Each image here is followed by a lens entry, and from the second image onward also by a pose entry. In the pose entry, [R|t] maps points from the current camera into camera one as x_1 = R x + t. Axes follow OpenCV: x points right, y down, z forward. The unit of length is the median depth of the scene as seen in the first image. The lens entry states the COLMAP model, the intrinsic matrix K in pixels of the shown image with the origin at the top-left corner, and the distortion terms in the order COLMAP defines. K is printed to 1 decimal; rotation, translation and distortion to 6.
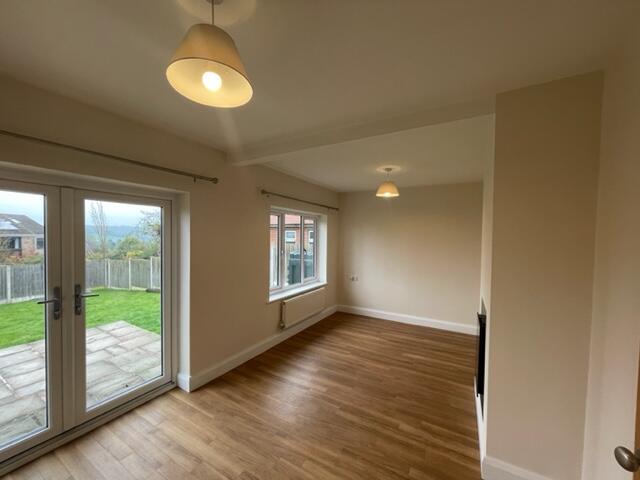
lens RADIAL K [[260.2, 0, 316.2], [0, 260.2, 239.1], [0, 0, 1]] dist [0.003620, 0.000099]
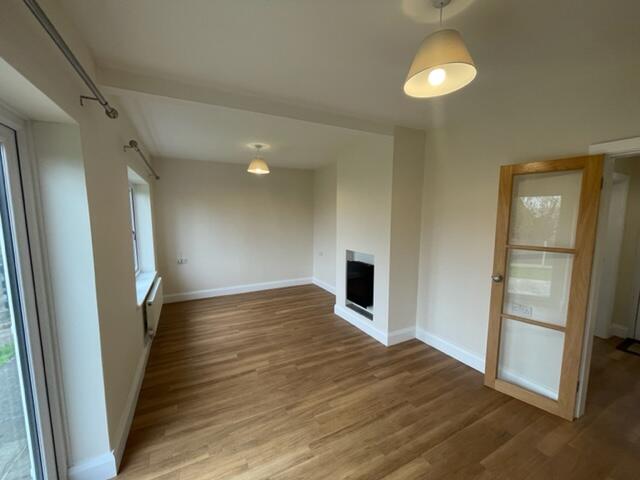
lens RADIAL K [[260.2, 0, 320.1], [0, 260.2, 240.1], [0, 0, 1]] dist [0.003620, 0.000099]
pose [[0.539078, -0.099893, 0.836311, -0.507307], [0.020198, 0.994190, 0.105731, -0.001272], [-0.842014, -0.040105, 0.537963, 0.227761]]
